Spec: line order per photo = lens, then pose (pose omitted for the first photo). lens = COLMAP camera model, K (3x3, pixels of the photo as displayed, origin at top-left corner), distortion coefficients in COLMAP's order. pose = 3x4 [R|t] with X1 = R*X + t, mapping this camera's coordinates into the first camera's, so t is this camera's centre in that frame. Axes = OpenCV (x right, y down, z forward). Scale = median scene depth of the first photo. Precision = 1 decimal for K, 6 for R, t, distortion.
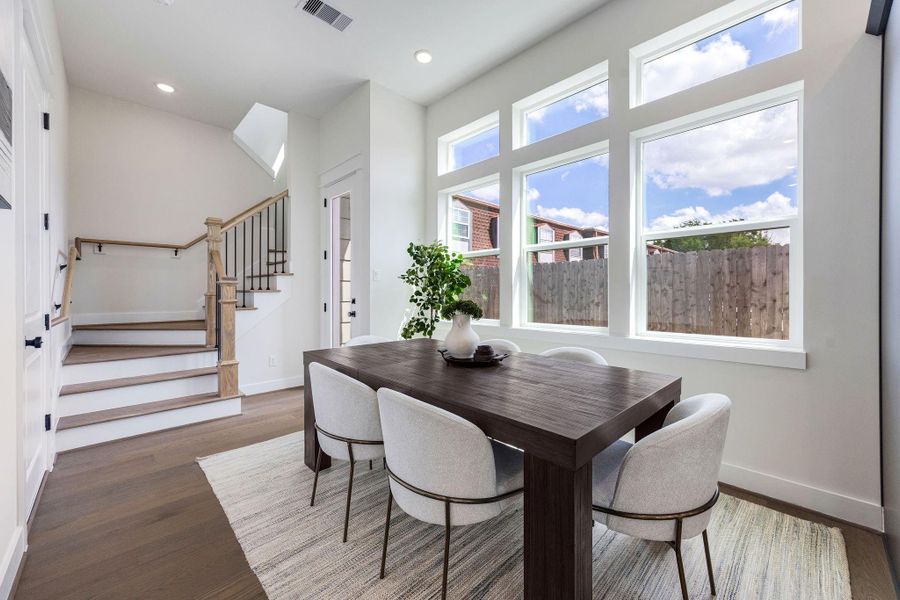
lens RADIAL K [[357.3, 0, 450.5], [0, 357.3, 293.7], [0, 0, 1]] dist [-0.008230, 0.000002]
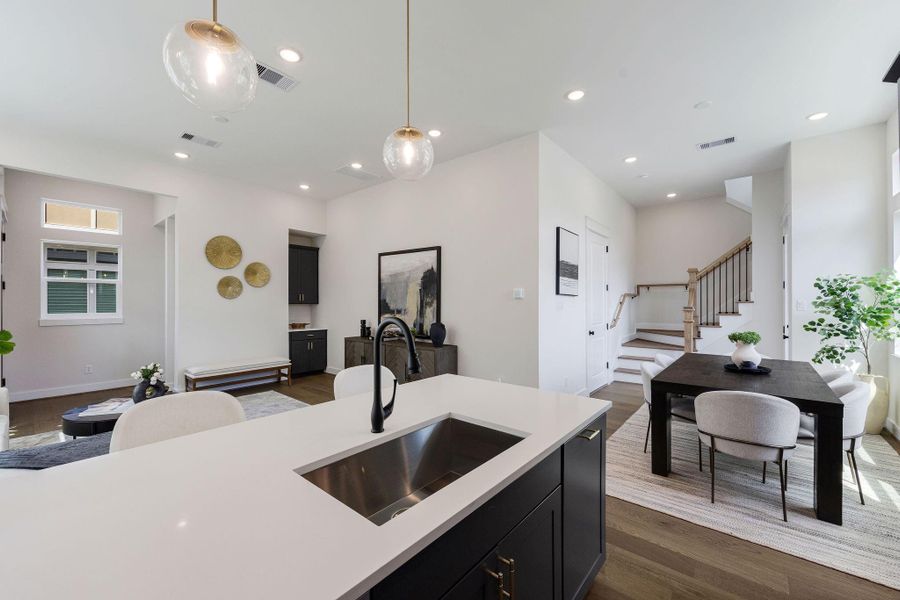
lens RADIAL K [[357.3, 0, 450.5], [0, 357.3, 293.7], [0, 0, 1]] dist [-0.008230, 0.000002]
pose [[0.099174, -0.020996, -0.994849, 0.898371], [-0.004008, 0.999761, -0.021499, -0.065347], [0.995062, 0.006120, 0.099066, -0.263174]]
